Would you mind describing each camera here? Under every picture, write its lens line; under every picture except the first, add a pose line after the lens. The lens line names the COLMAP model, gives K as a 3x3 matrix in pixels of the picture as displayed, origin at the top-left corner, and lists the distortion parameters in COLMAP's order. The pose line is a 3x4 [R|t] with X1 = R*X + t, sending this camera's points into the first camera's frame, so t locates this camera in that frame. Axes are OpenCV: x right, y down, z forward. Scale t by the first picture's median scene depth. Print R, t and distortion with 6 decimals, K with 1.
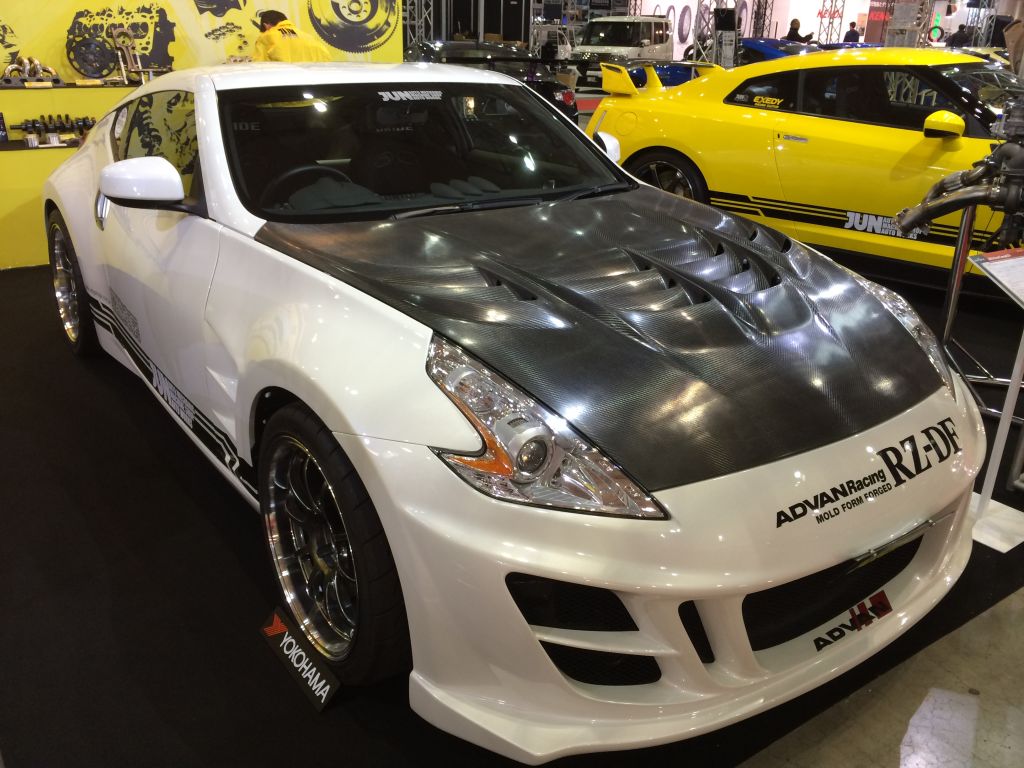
lens RADIAL K [[885.3, 0, 508.0], [0, 885.3, 381.9], [0, 0, 1]] dist [0.058925, -0.077933]
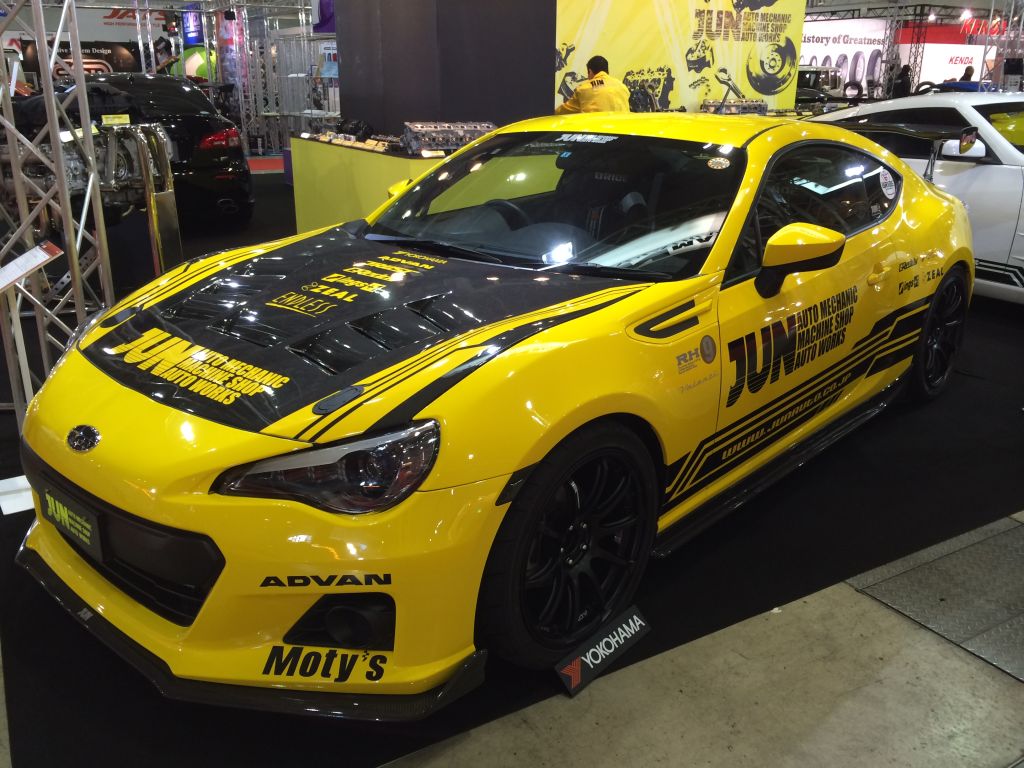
lens RADIAL K [[885.3, 0, 508.0], [0, 885.3, 381.9], [0, 0, 1]] dist [0.058925, -0.077933]
pose [[0.997361, 0.003671, -0.072503, -1.380167], [-0.007520, 0.998573, -0.052877, 0.449753], [0.072205, 0.053283, 0.995966, -1.148665]]
